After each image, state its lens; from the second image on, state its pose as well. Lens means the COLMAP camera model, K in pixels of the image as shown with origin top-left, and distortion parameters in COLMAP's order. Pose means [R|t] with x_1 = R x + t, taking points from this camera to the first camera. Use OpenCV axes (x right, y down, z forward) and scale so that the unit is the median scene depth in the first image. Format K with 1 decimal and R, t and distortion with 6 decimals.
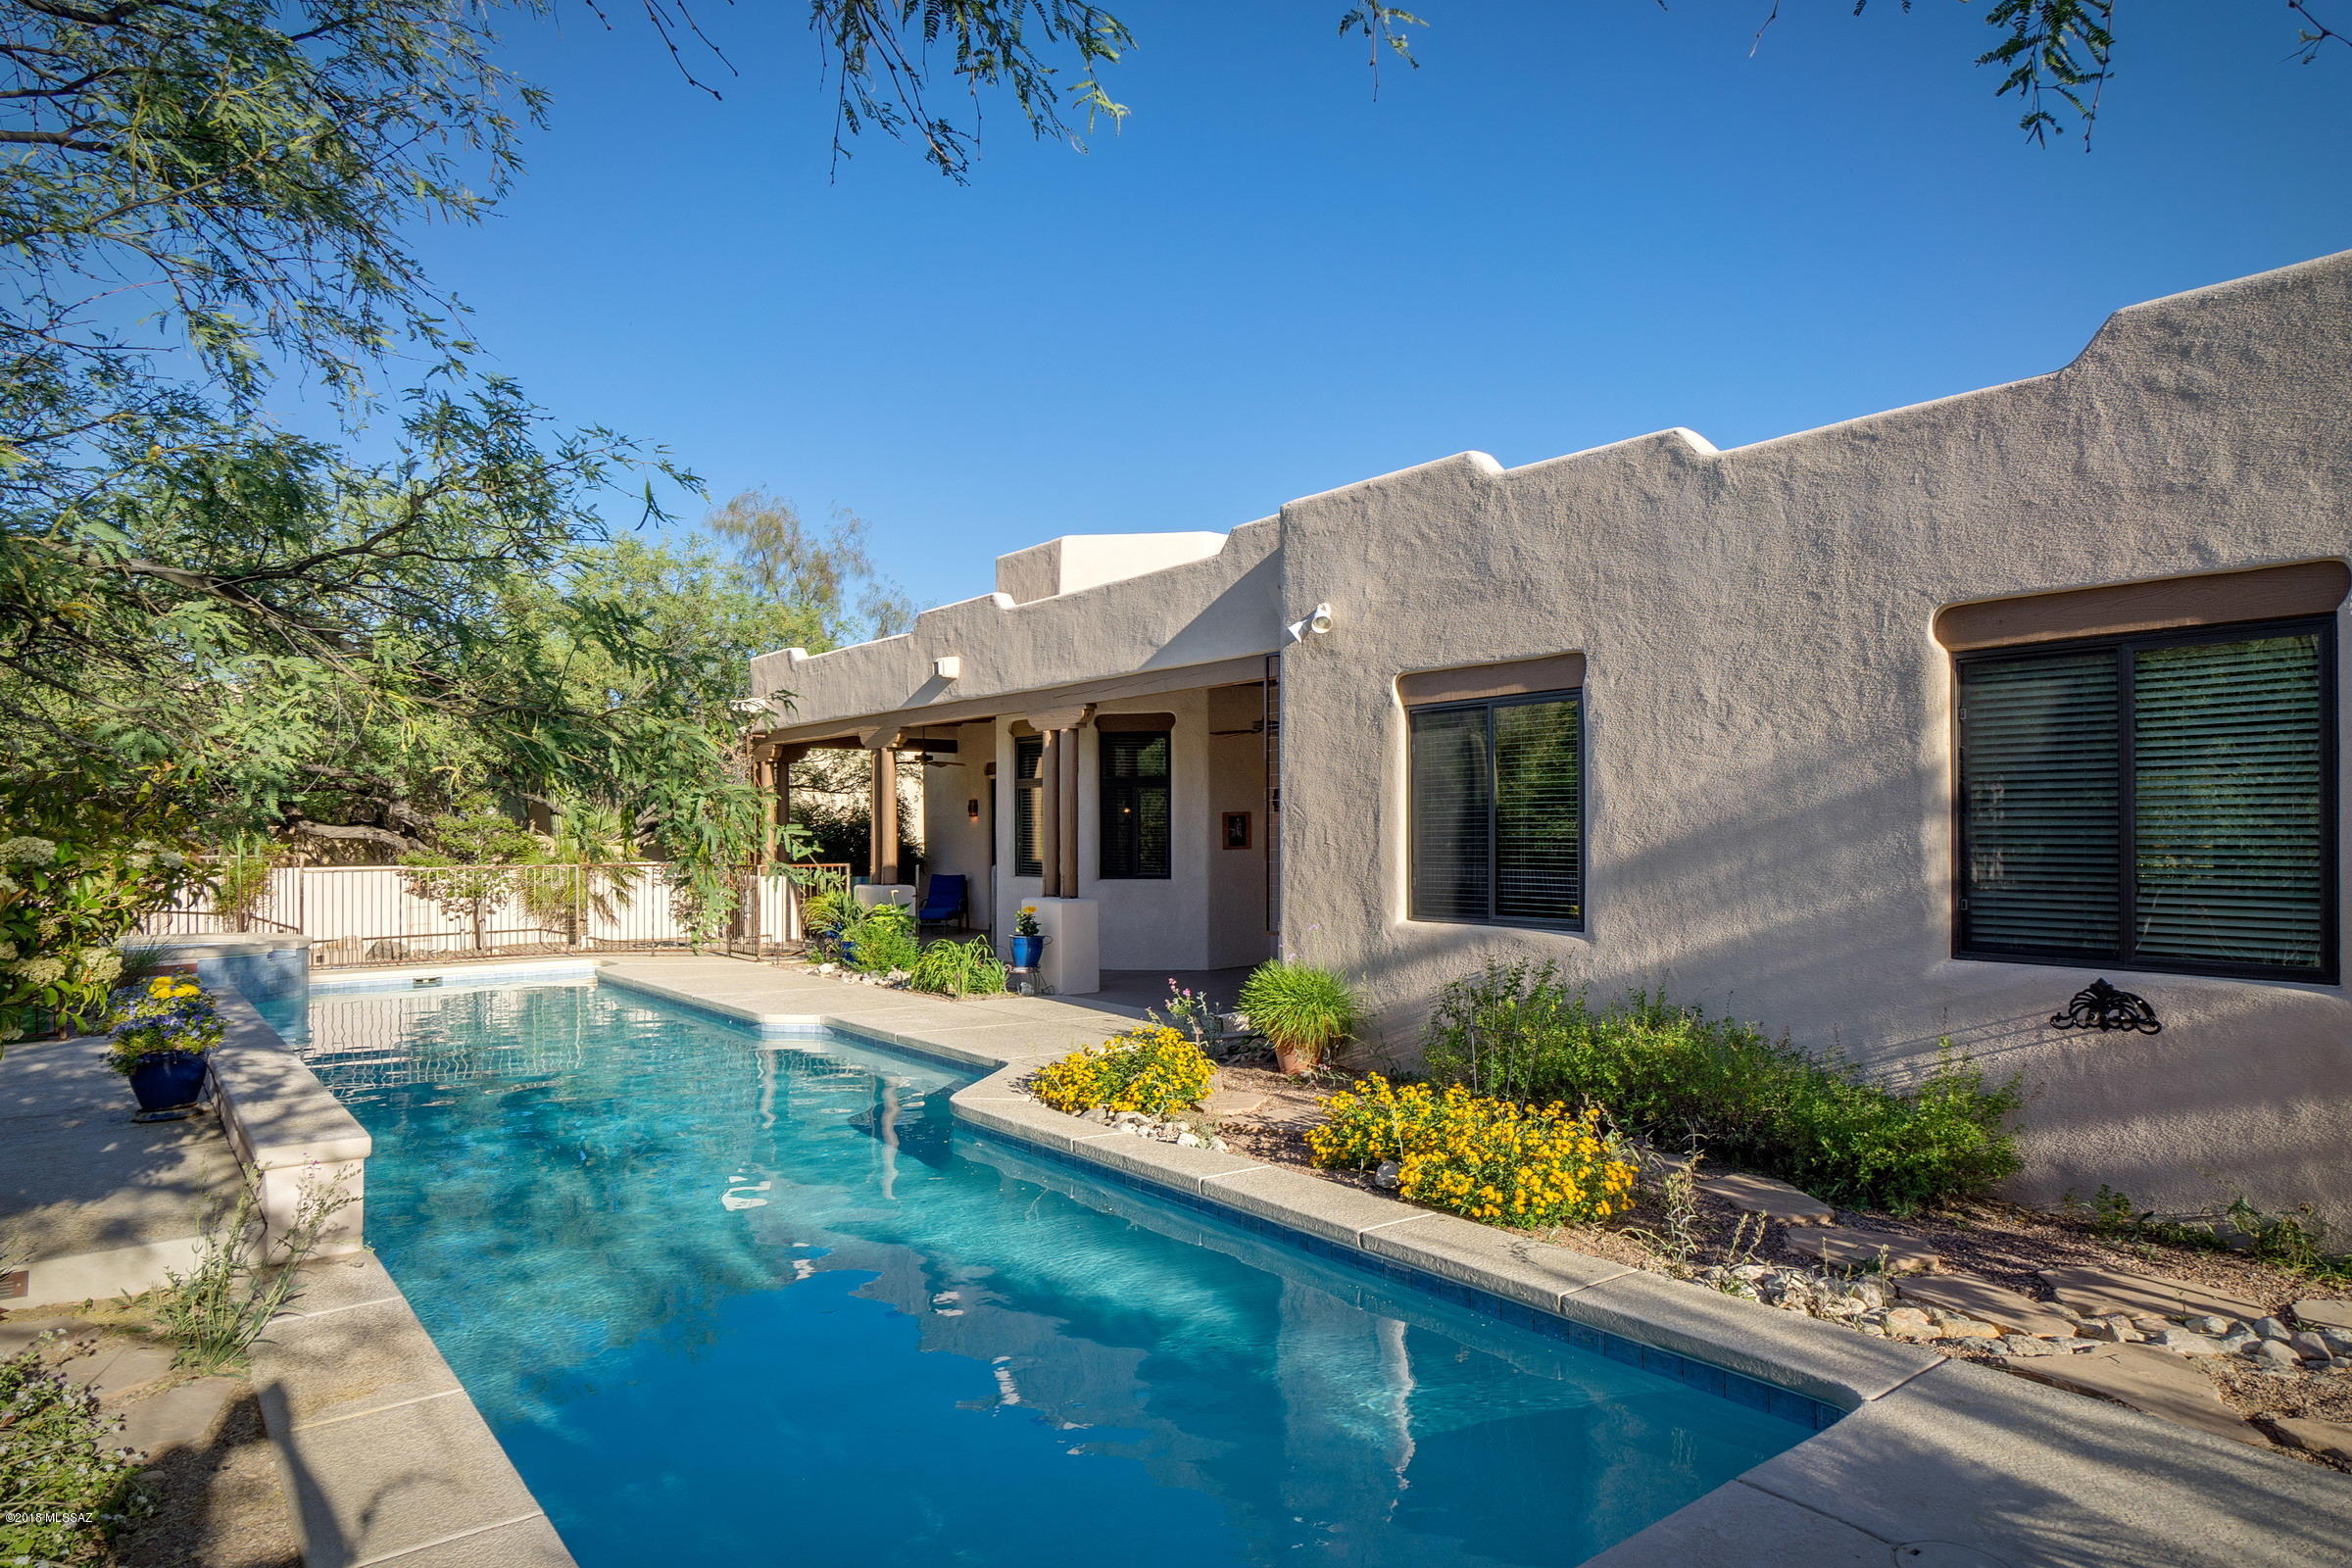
lens RADIAL K [[1332.5, 0, 1209.0], [0, 1332.5, 851.6], [0, 0, 1]] dist [-0.002163, -0.000645]
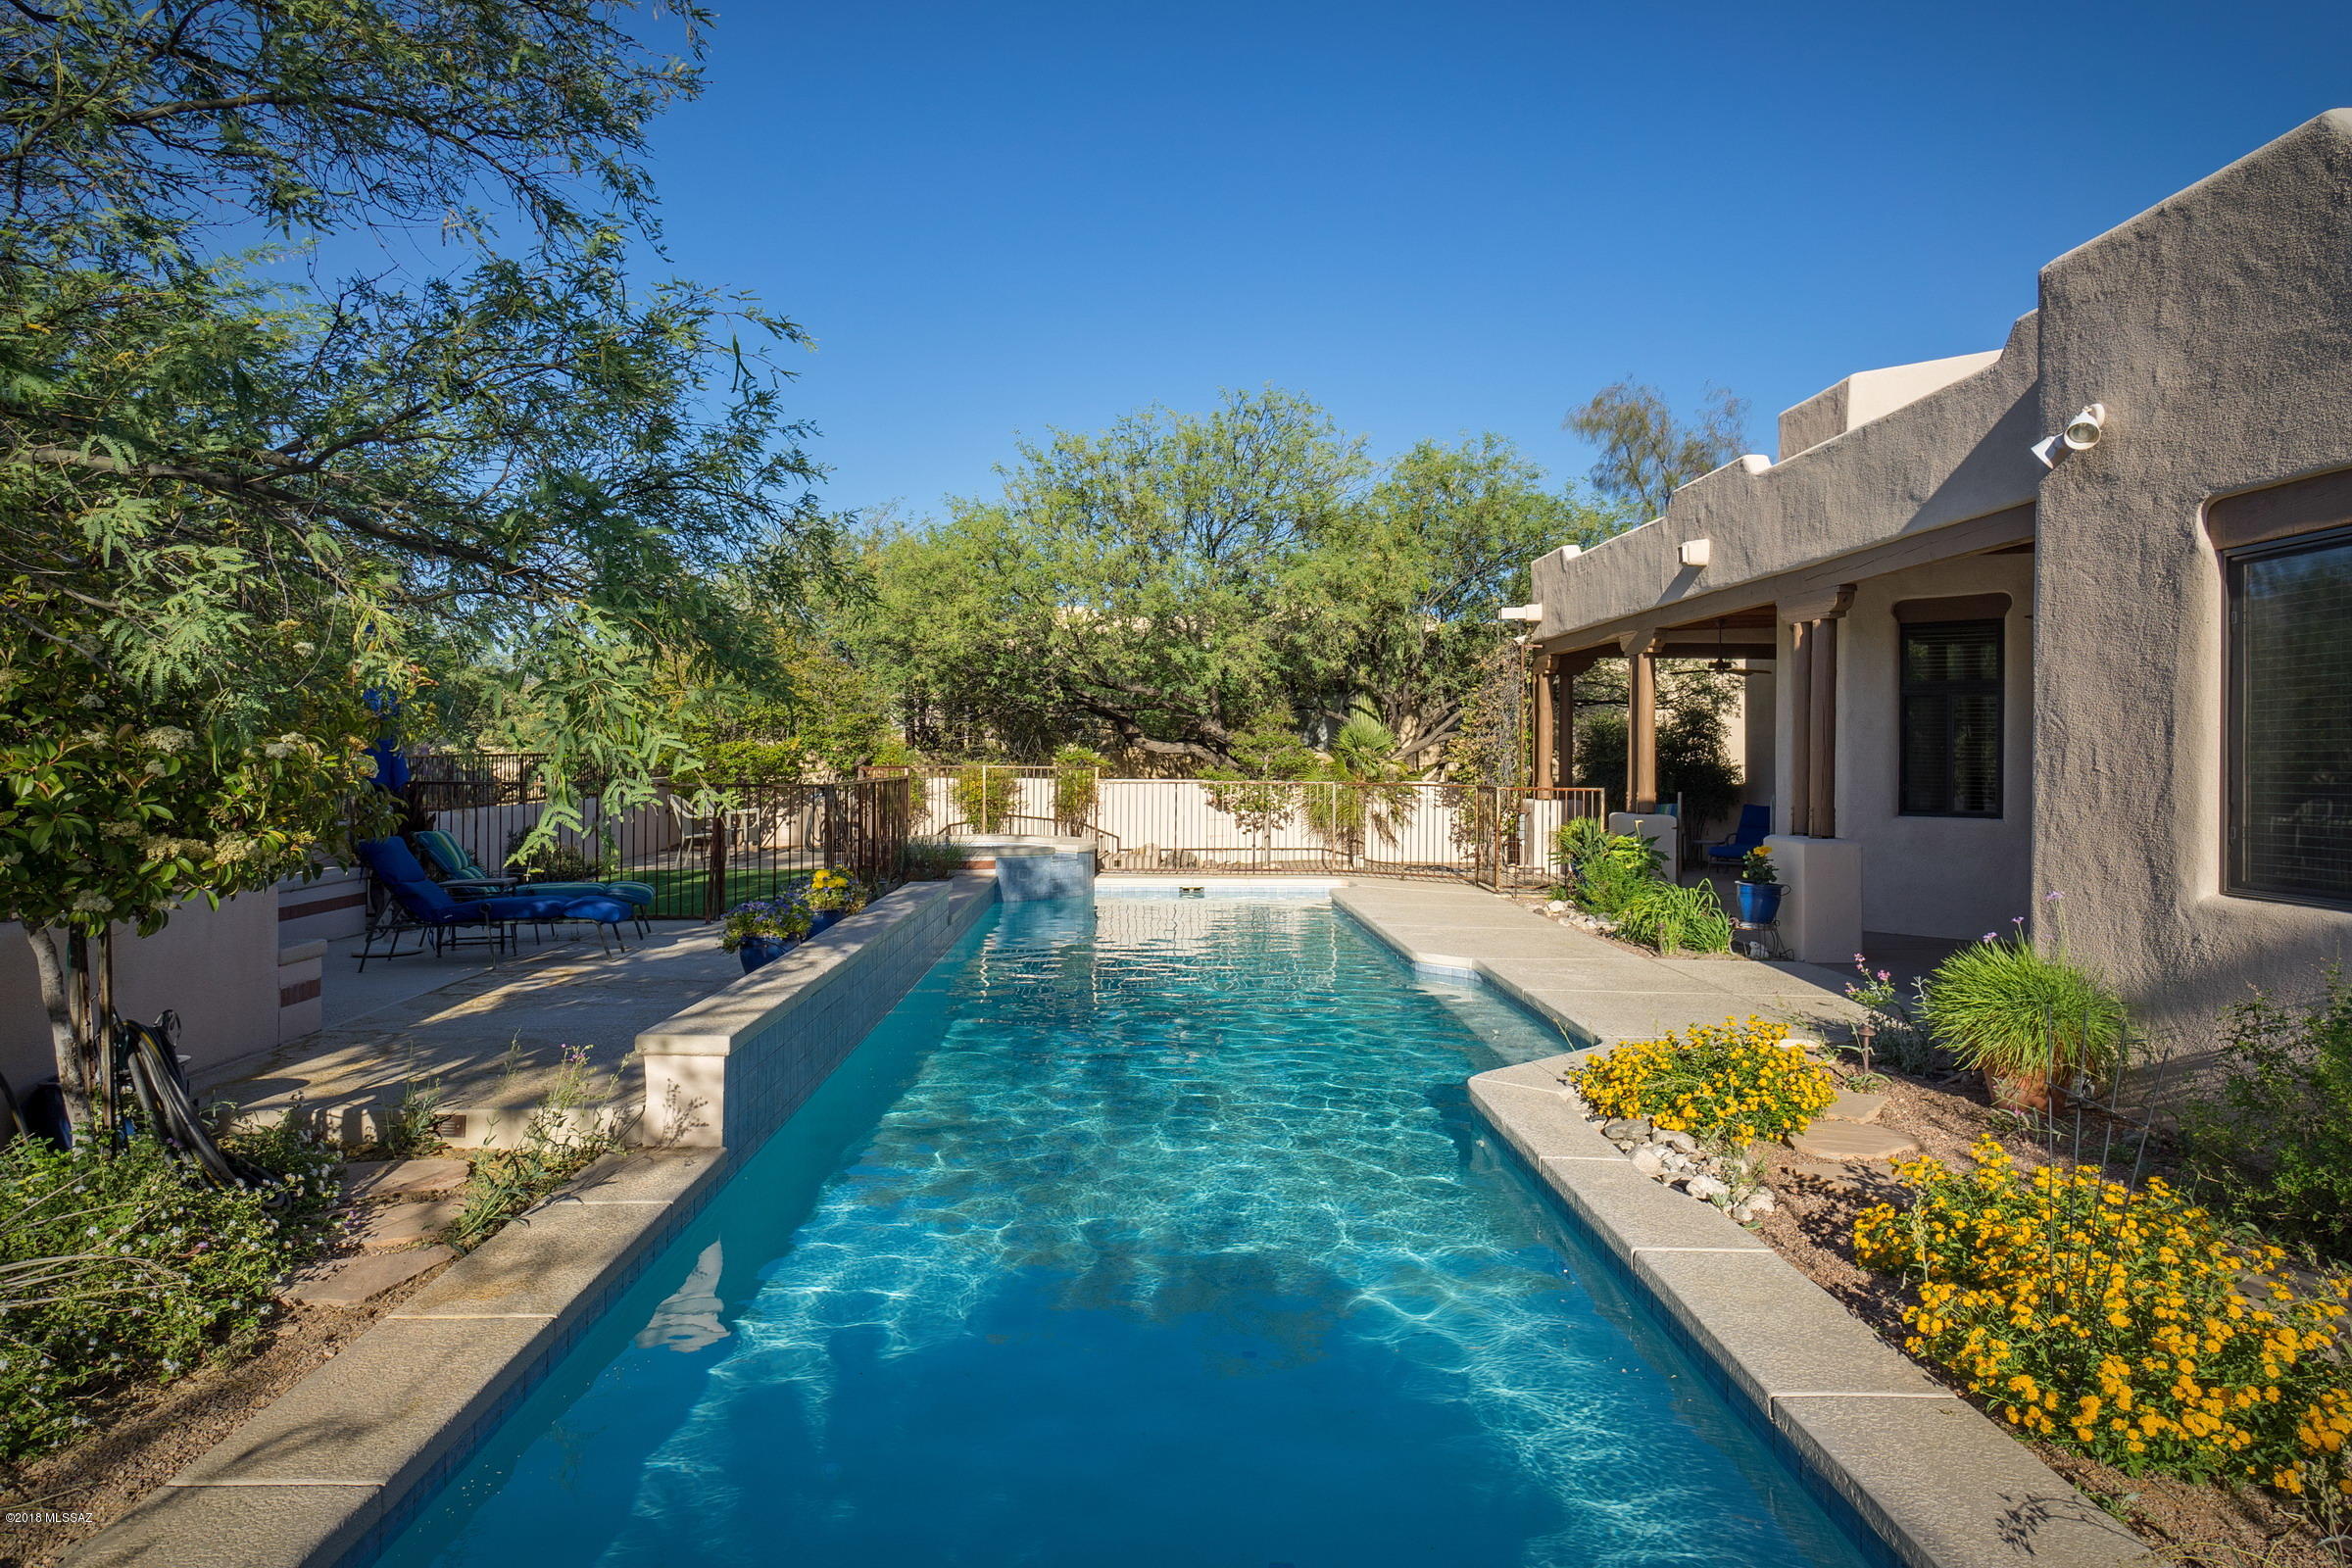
lens RADIAL K [[1450.5, 0, 1205.5], [0, 1450.5, 756.2], [0, 0, 1]] dist [0.009572, -0.000429]
pose [[0.803928, 0.010980, -0.594625, 0.132942], [-0.019422, 0.999781, -0.007798, 0.001003], [0.594409, 0.017818, 0.803965, 0.134270]]
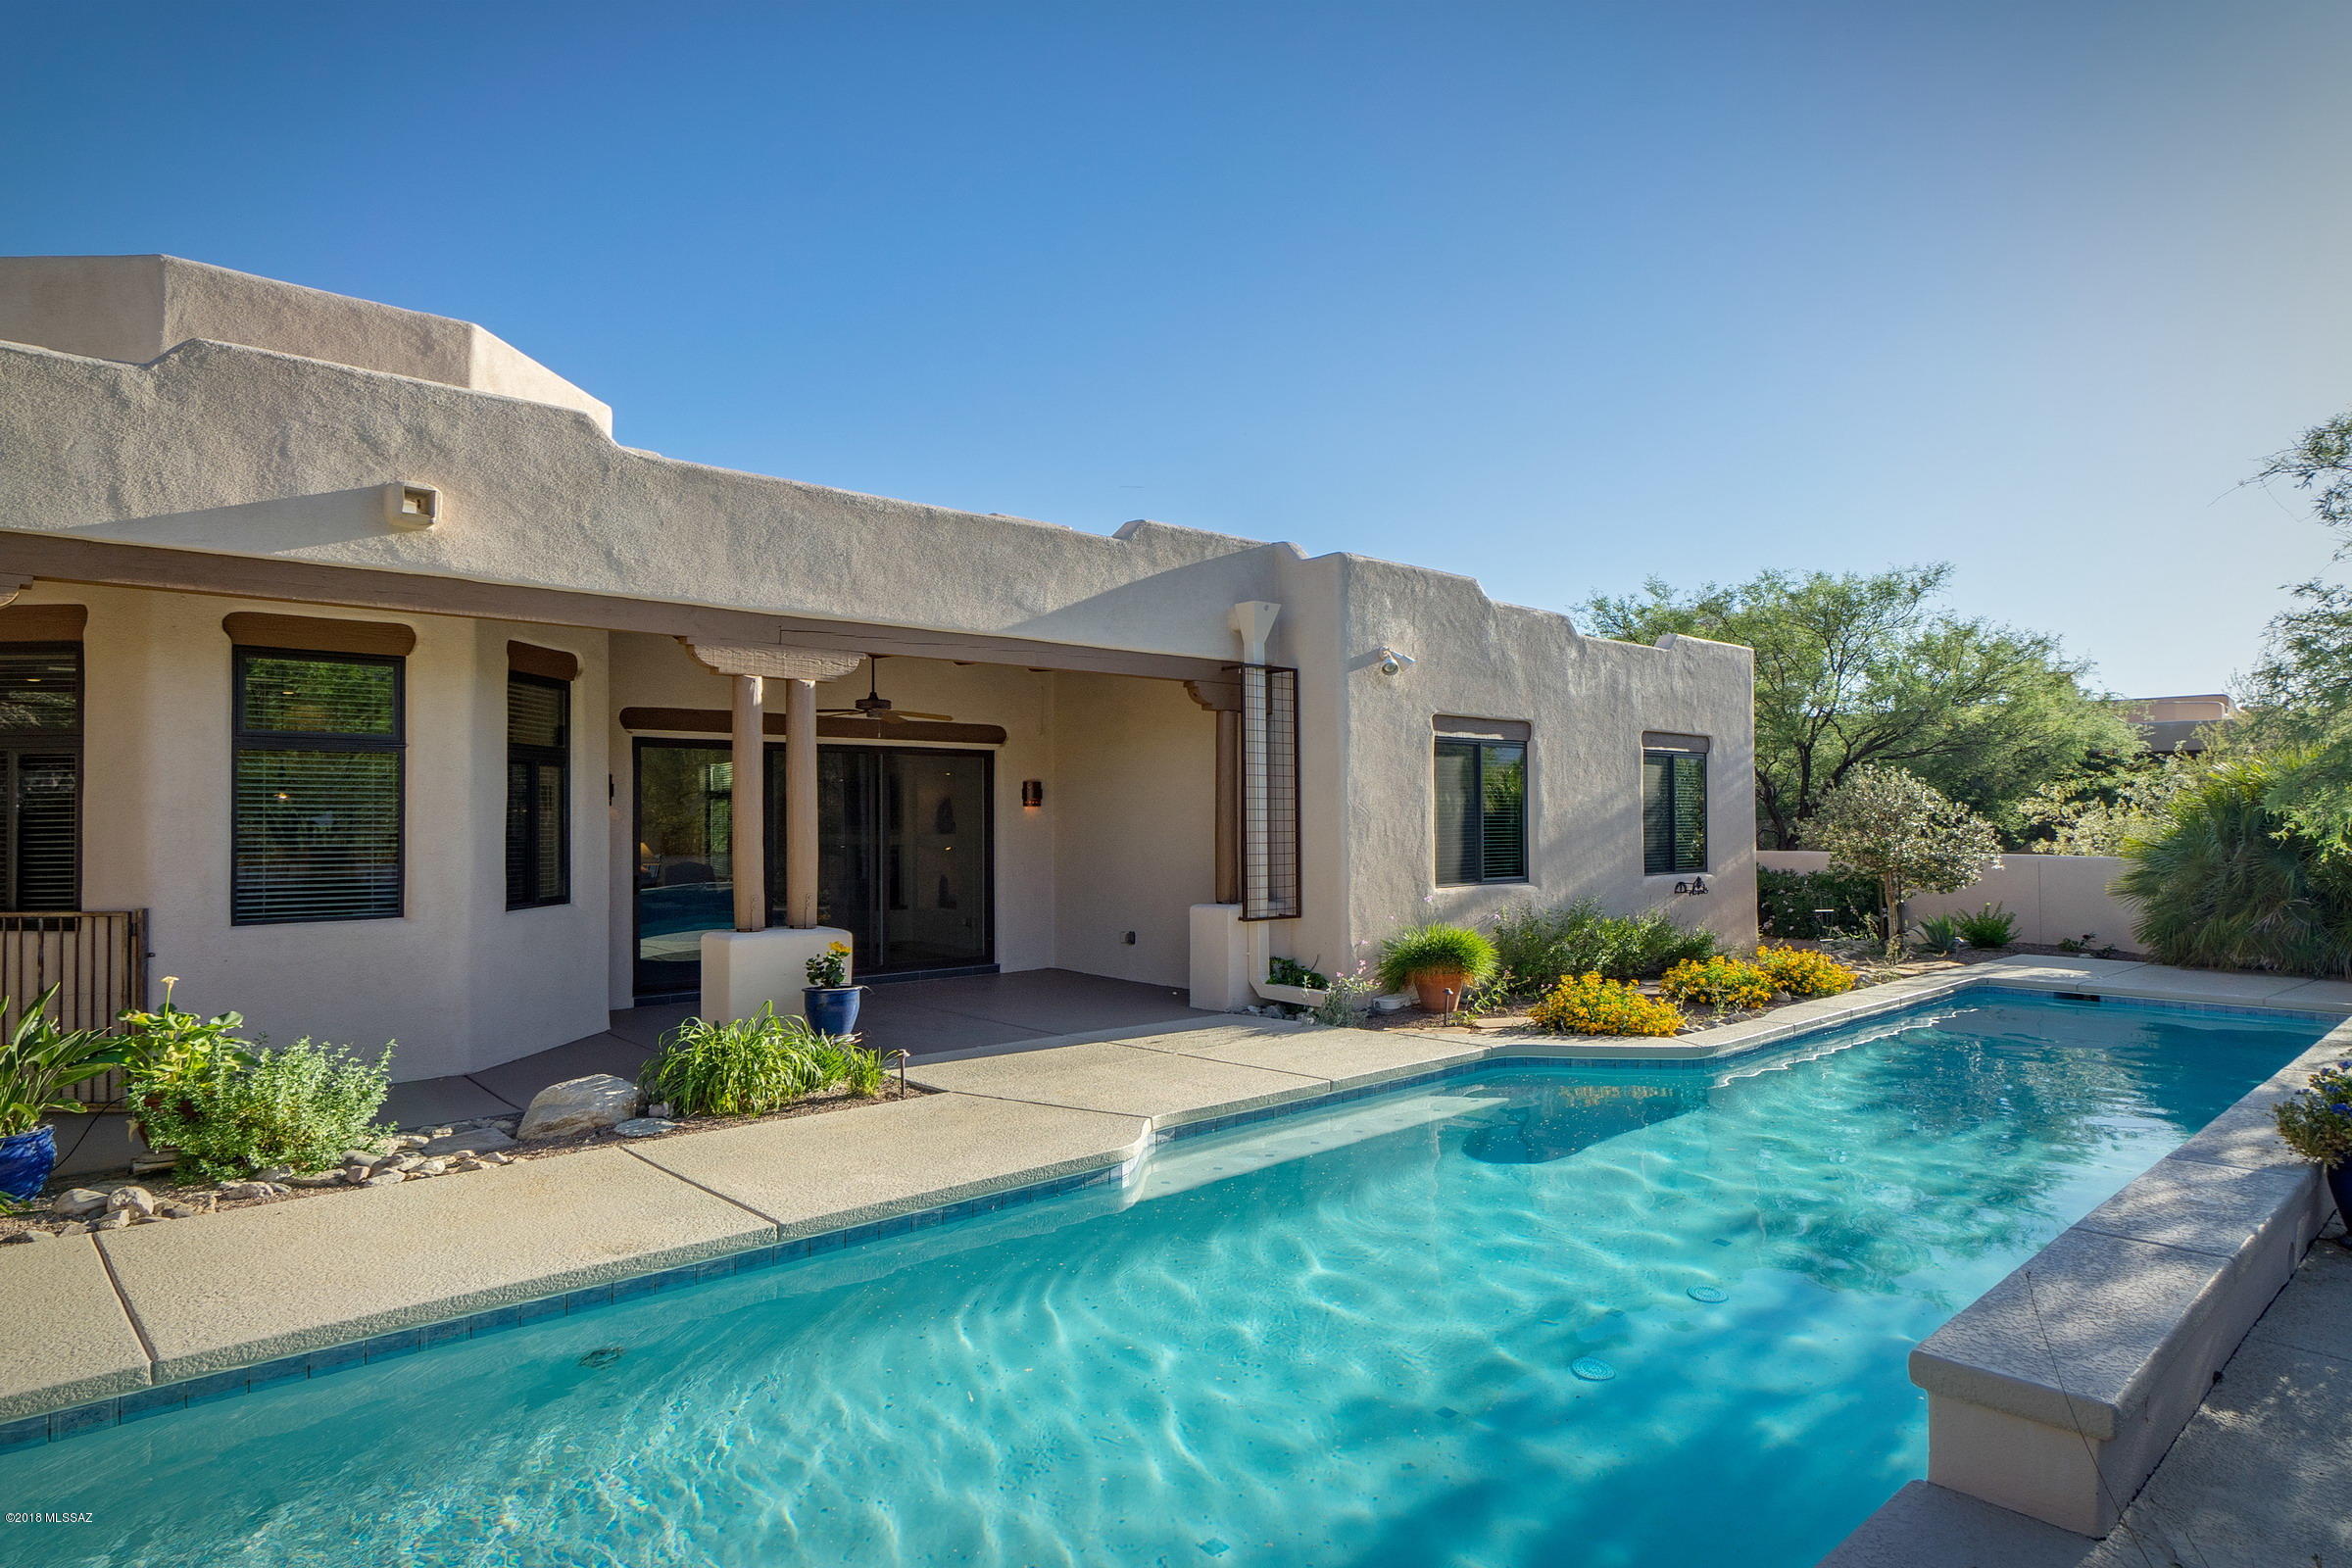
lens RADIAL K [[1245.4, 0, 1125.7], [0, 1245.4, 785.0], [0, 0, 1]] dist [0.017787, 0.001014]
pose [[-0.001454, 0.030238, 0.999542, -0.902955], [0.023675, 0.999264, -0.030195, -0.019487], [-0.999719, 0.023620, -0.002169, 1.022620]]
